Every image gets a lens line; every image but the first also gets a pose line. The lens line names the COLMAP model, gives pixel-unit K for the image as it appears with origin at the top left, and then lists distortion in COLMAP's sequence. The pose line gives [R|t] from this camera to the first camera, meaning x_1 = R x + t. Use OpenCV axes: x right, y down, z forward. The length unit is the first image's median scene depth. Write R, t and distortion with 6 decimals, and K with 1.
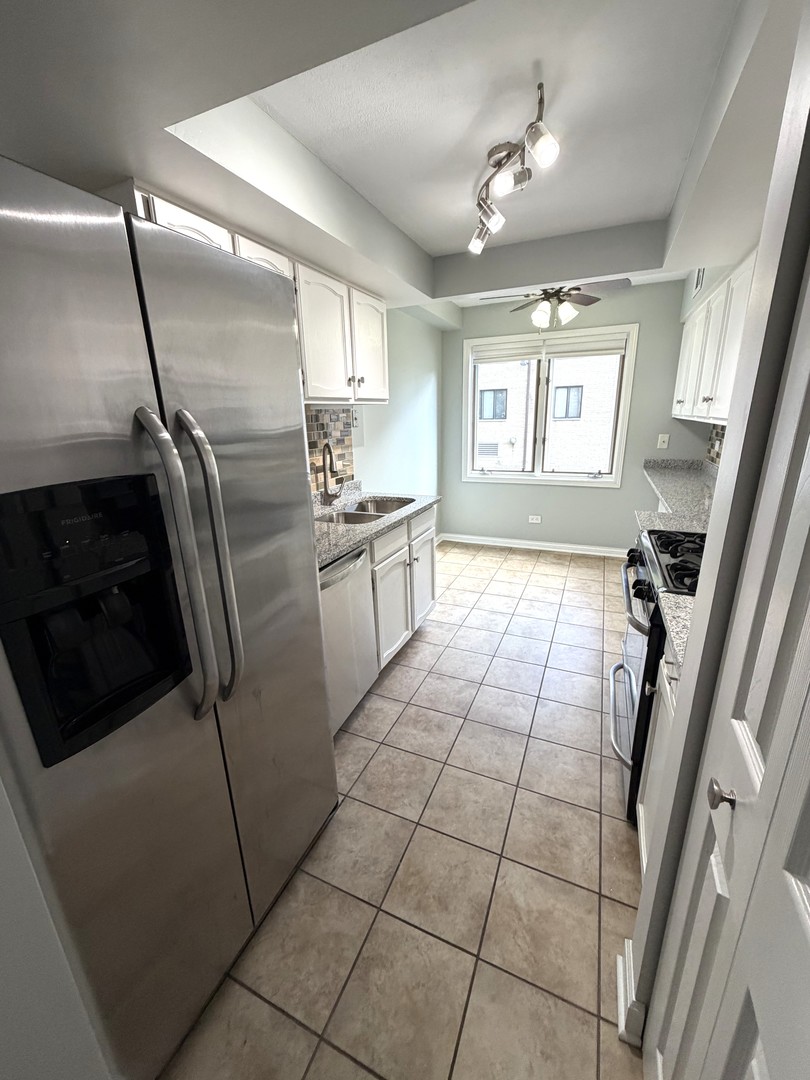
lens RADIAL K [[429.8, 0, 408.1], [0, 429.8, 535.6], [0, 0, 1]] dist [-0.000201, 0.000252]
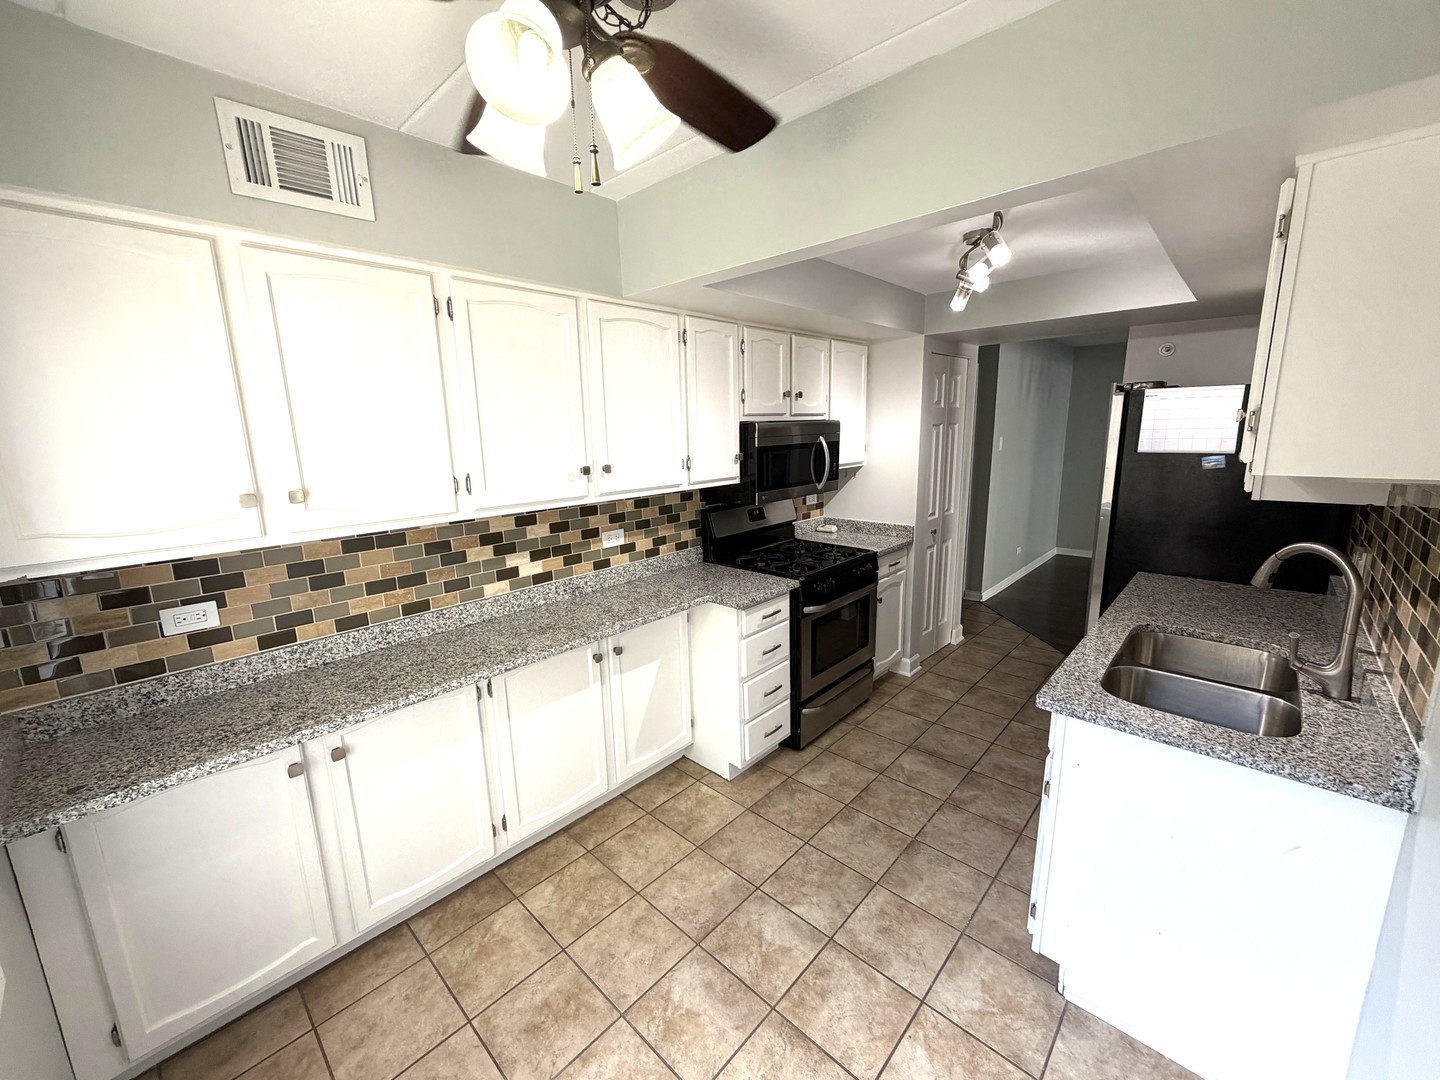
lens RADIAL K [[573.0, 0, 720.0], [0, 573.0, 540.0], [0, 0, 1]] dist [-0.000201, 0.000252]
pose [[-0.944017, -0.040981, 0.327341, 0.251596], [0.117764, 0.885017, 0.450418, -0.648365], [-0.308161, 0.463752, -0.830645, 1.902787]]
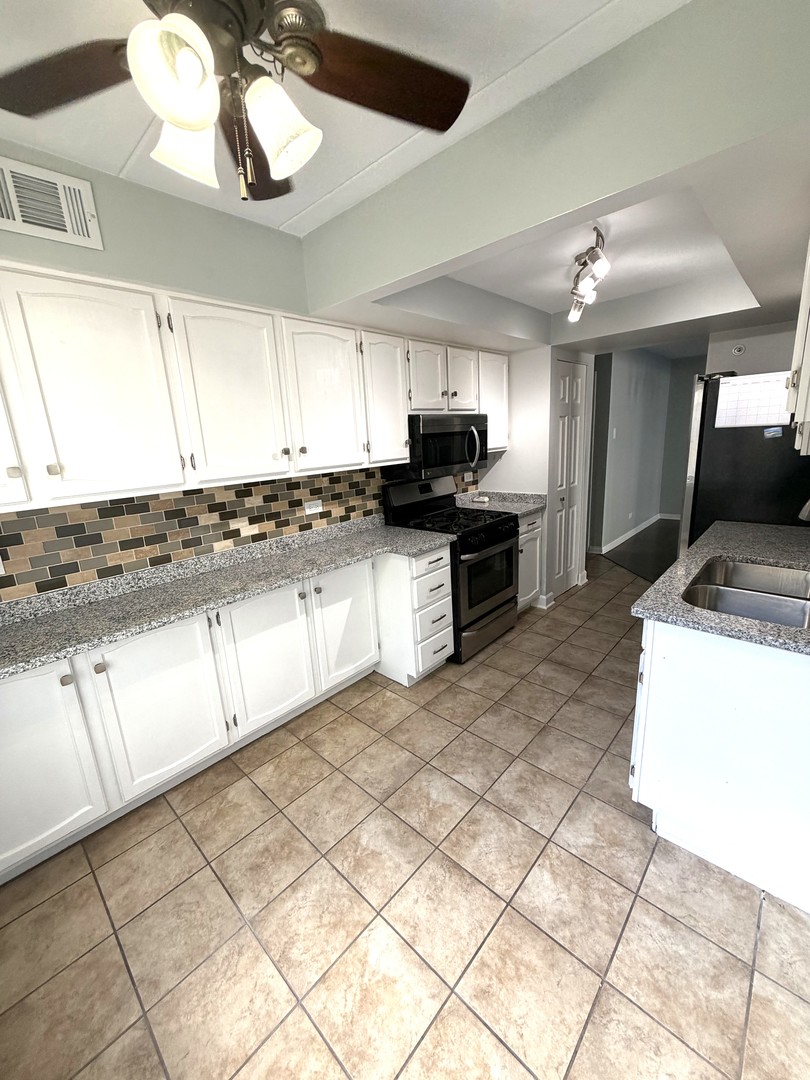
lens RADIAL K [[429.8, 0, 408.1], [0, 429.8, 535.6], [0, 0, 1]] dist [-0.000201, 0.000252]
pose [[-0.943716, -0.023191, 0.329942, 0.220067], [0.146468, 0.865098, 0.479741, -0.595708], [-0.296558, 0.501066, -0.813011, 1.892985]]
